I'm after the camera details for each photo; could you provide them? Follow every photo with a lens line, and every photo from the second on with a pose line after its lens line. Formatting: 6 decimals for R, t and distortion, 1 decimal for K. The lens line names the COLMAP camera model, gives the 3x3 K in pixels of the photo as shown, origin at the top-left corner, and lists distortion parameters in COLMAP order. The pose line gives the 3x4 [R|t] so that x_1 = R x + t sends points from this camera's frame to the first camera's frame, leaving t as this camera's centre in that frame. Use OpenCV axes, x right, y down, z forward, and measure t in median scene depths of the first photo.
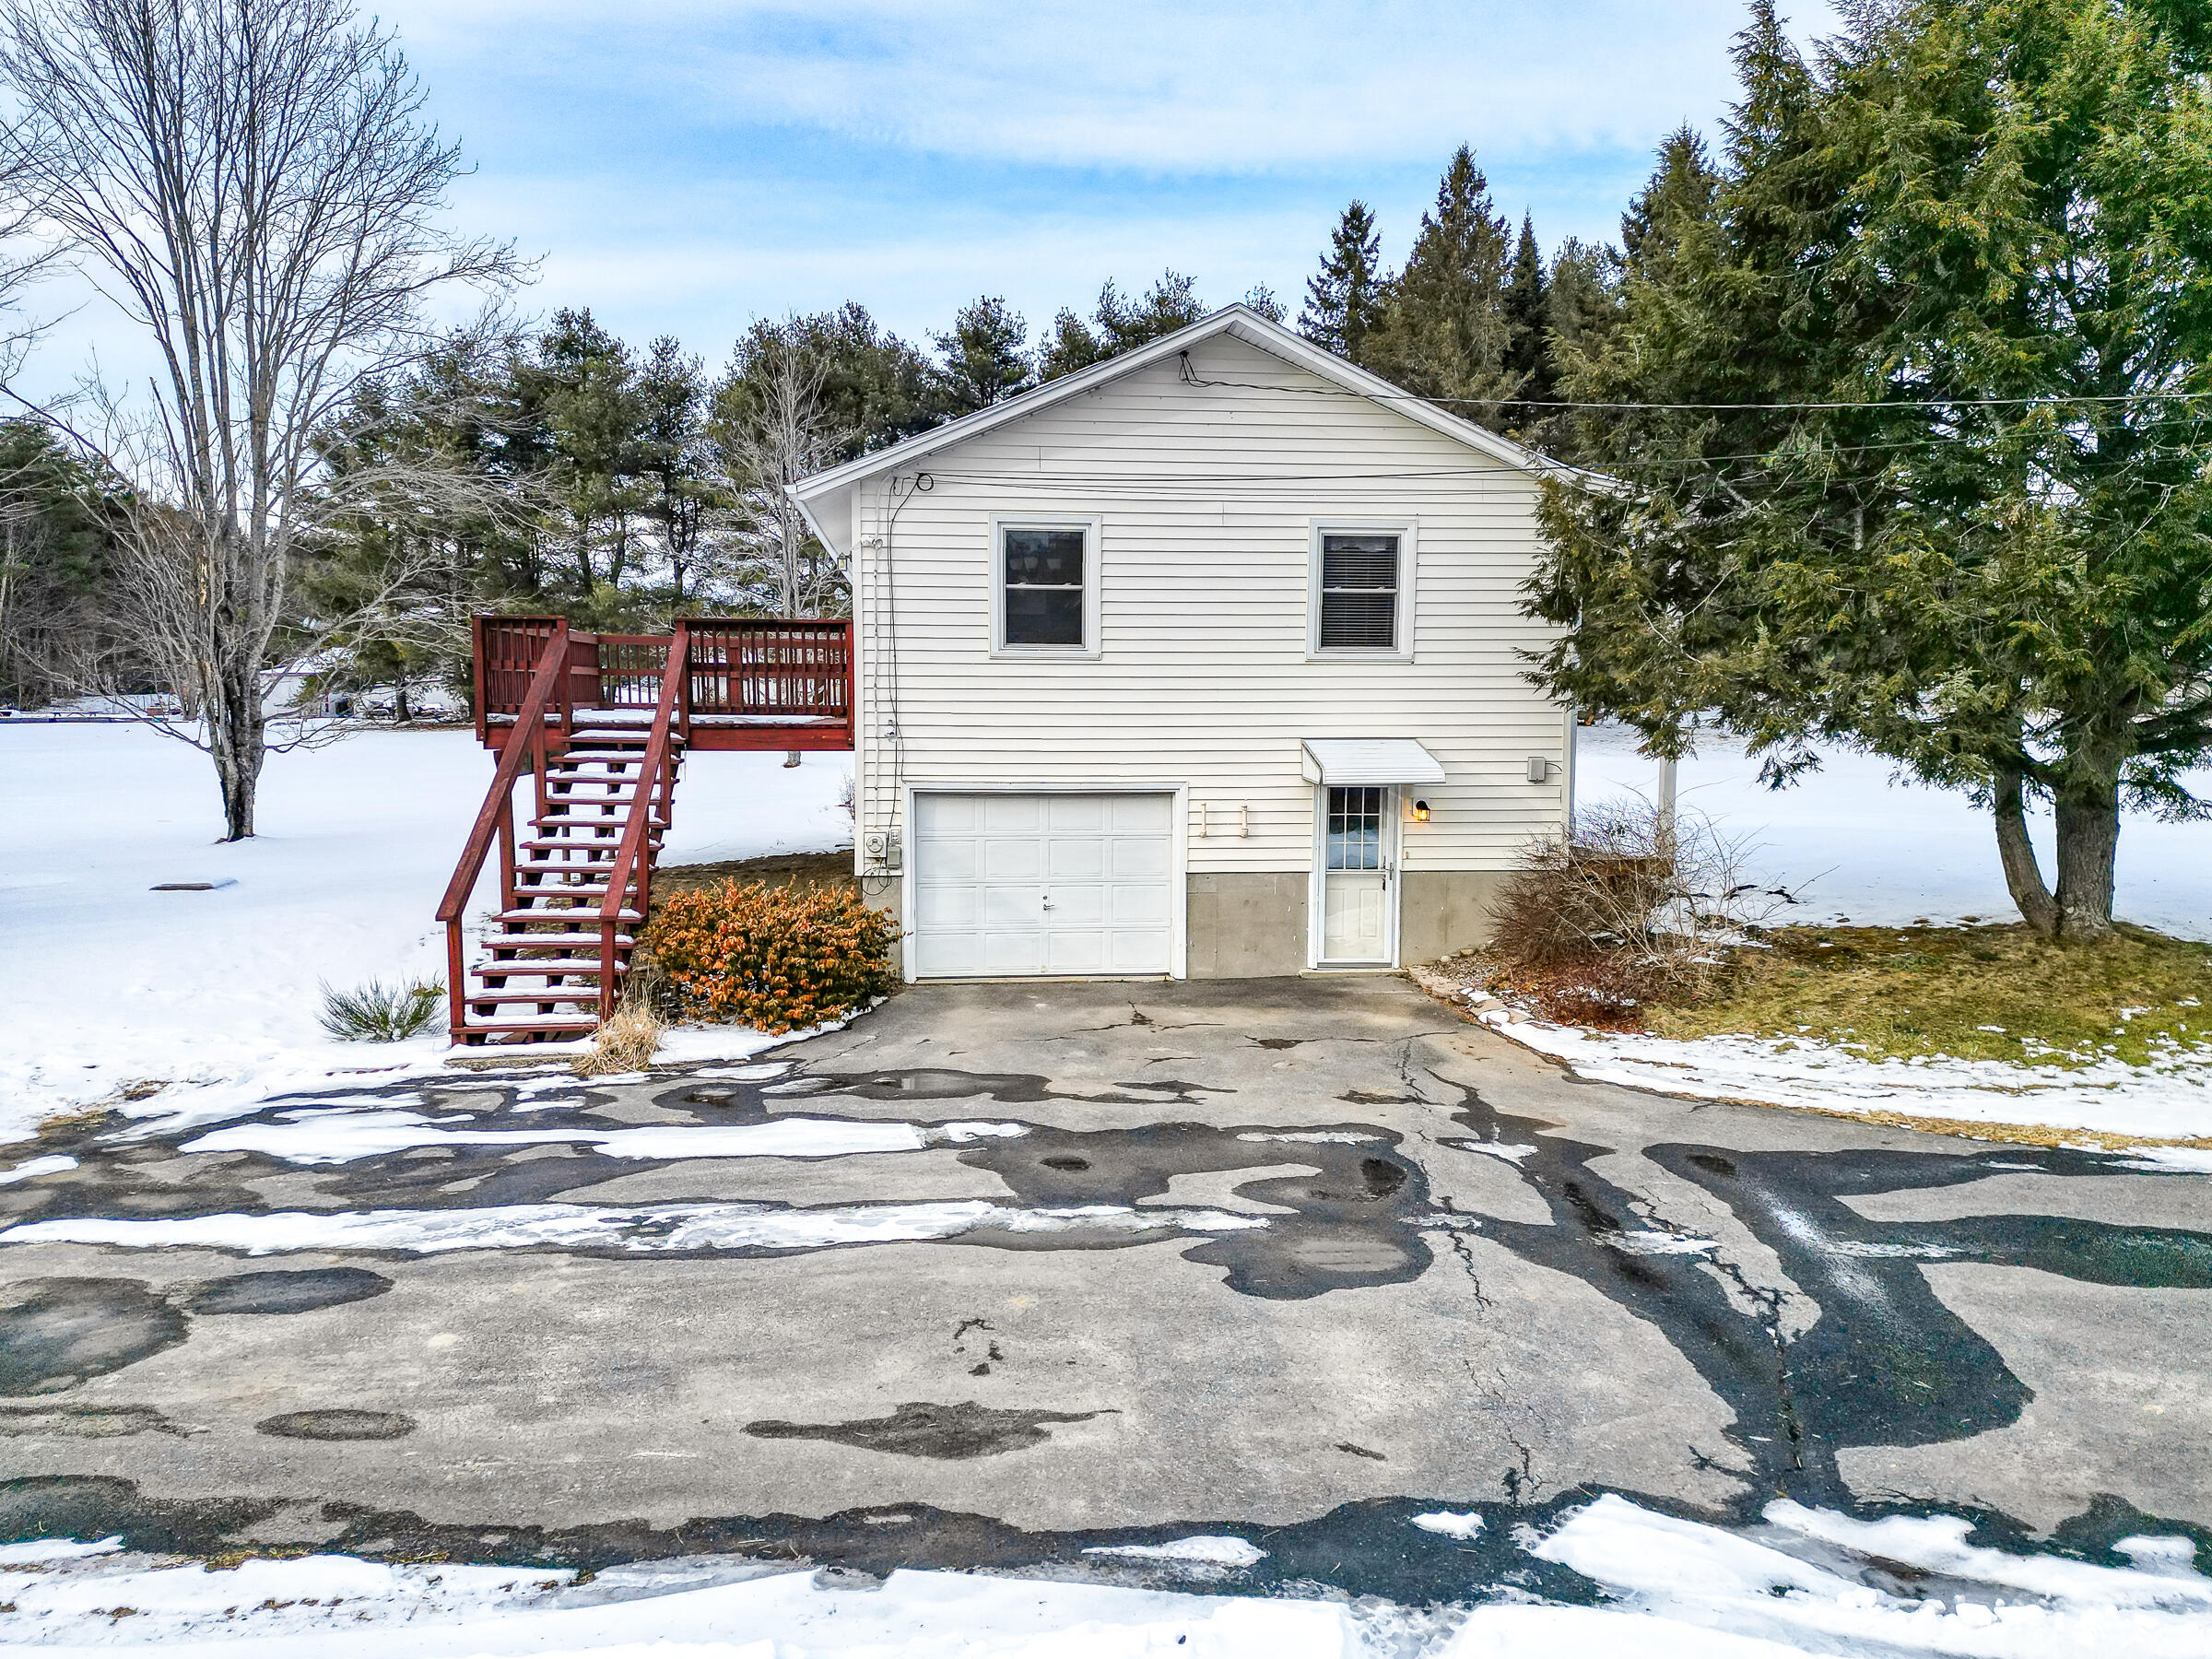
lens RADIAL K [[1565.0, 0, 1106.0], [0, 1565.0, 829.5], [0, 0, 1]] dist [0.057830, -0.055371]
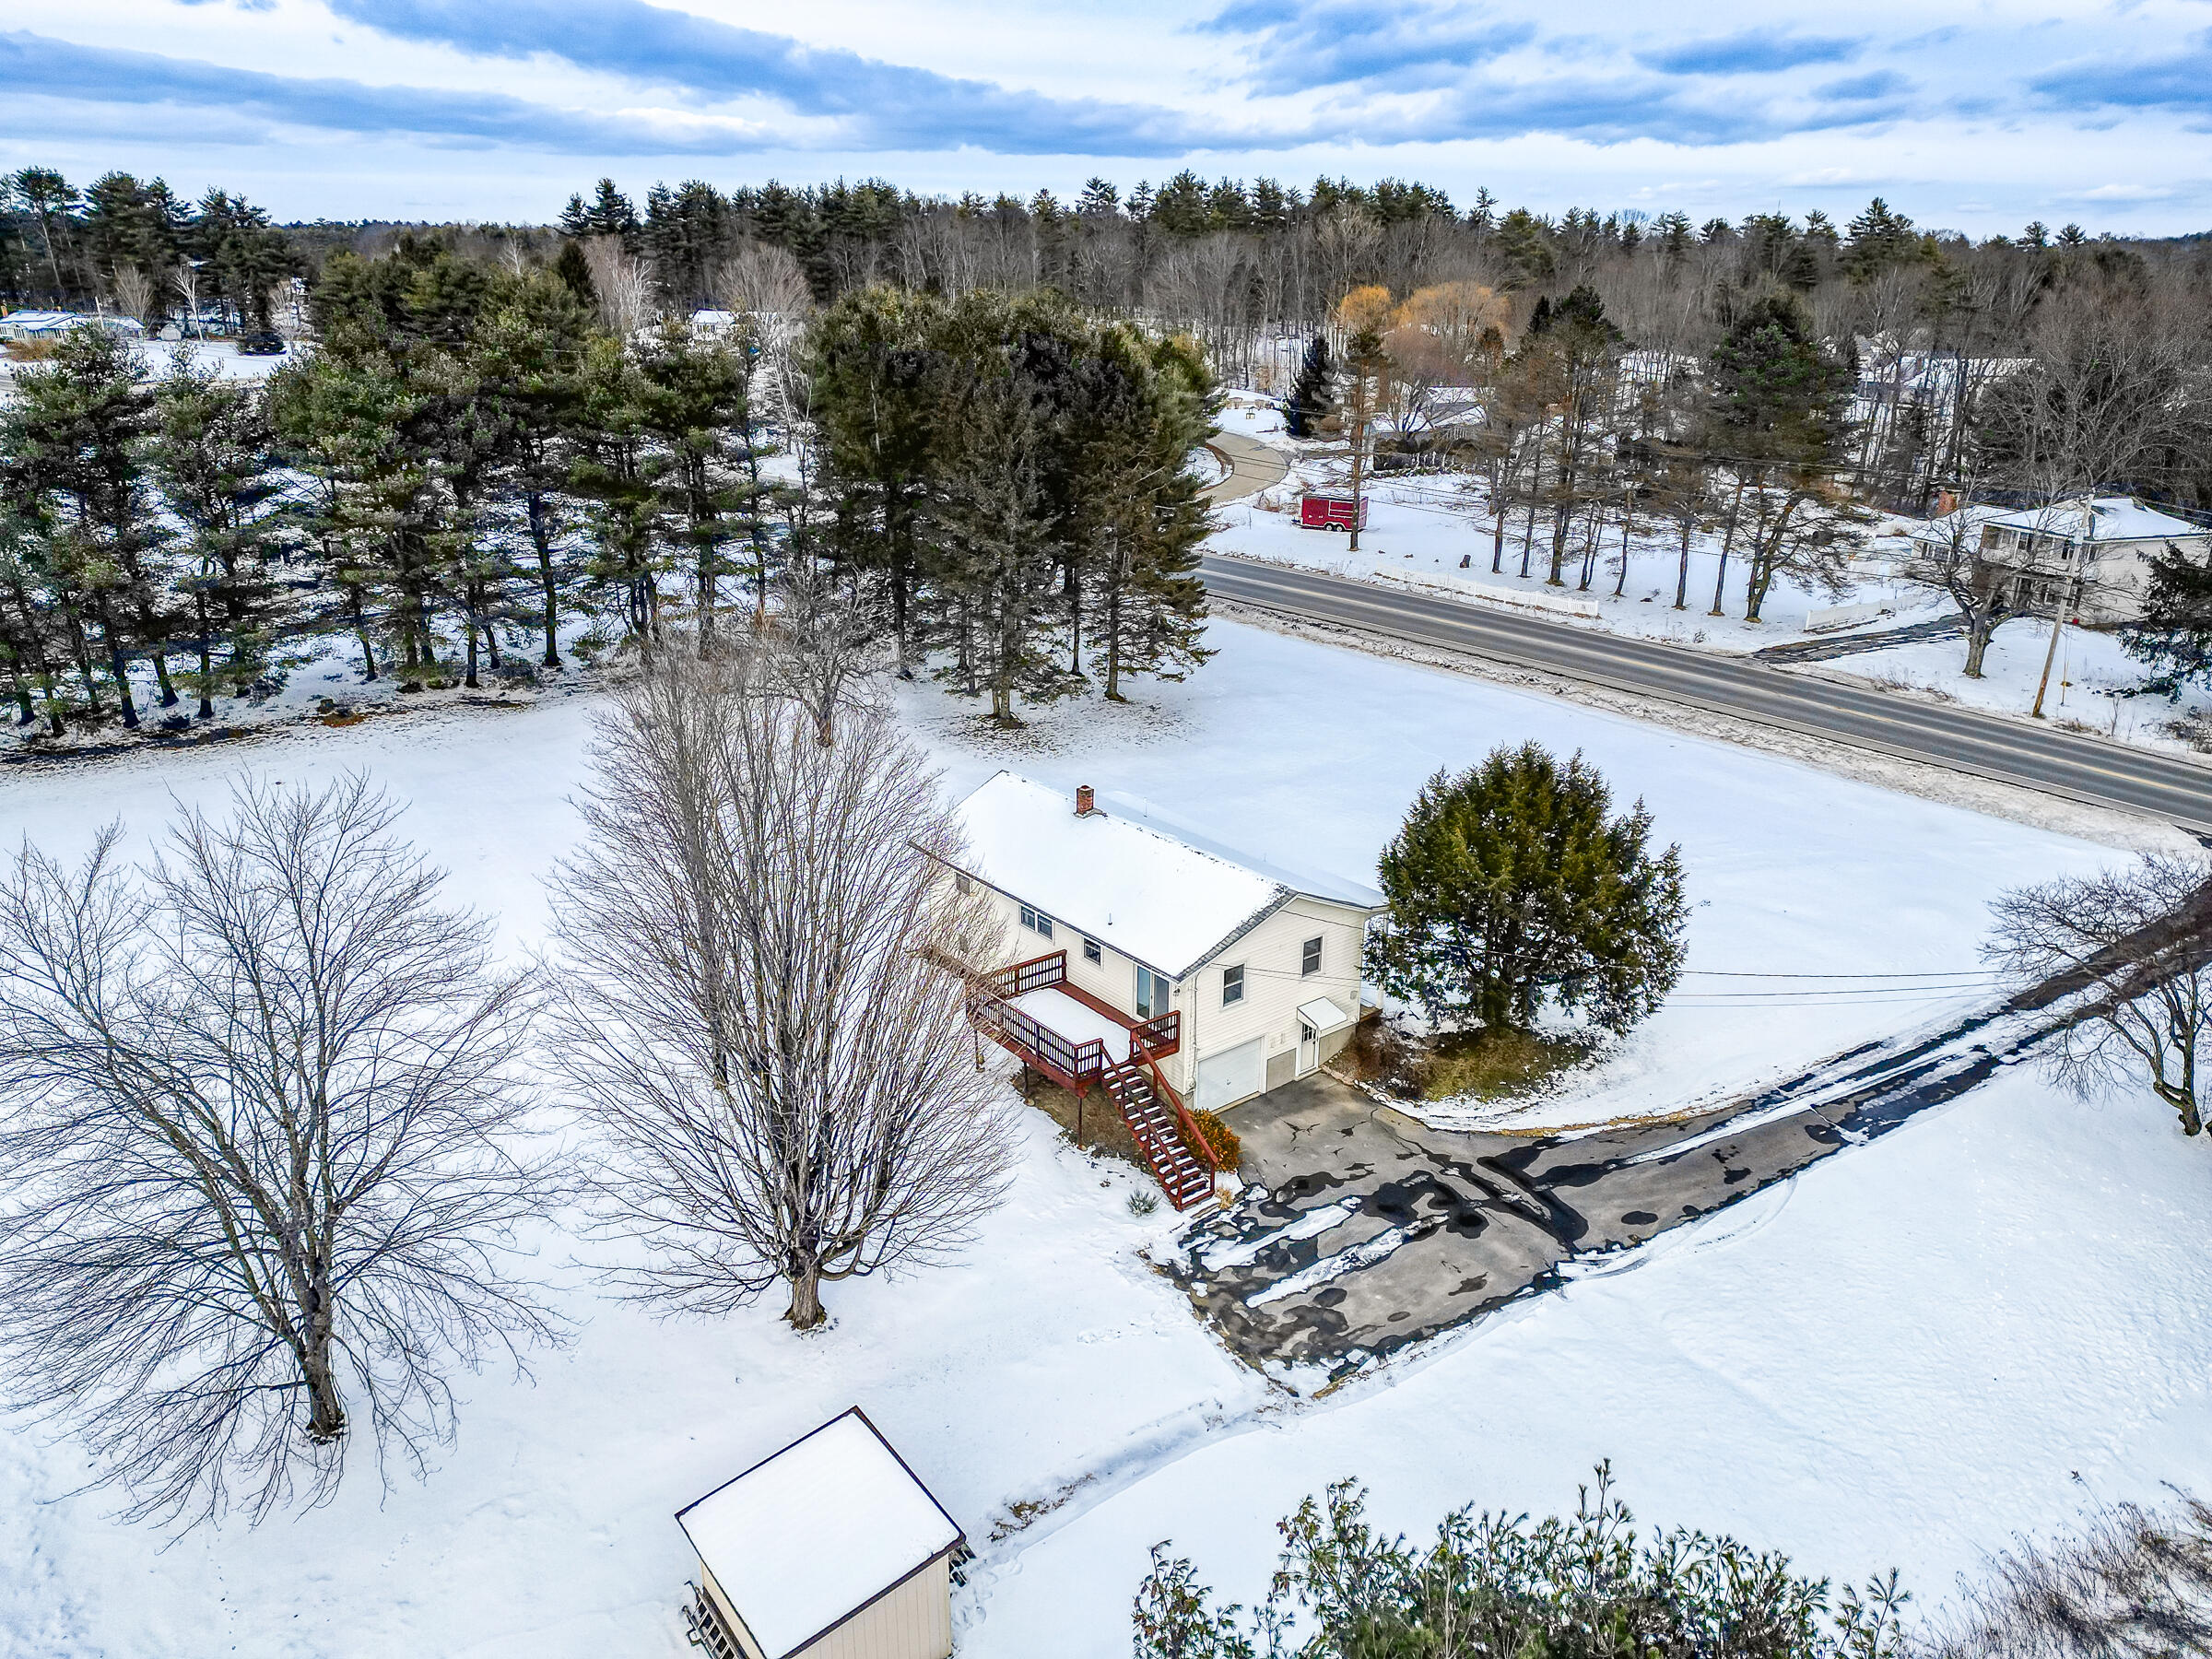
lens RADIAL K [[1565.0, 0, 1106.0], [0, 1565.0, 829.5], [0, 0, 1]] dist [0.057830, -0.055371]
pose [[0.839694, -0.182549, 0.511458, -2.899634], [0.037846, 0.959190, 0.280218, -2.180041], [-0.541739, -0.215940, 0.812335, -1.998369]]
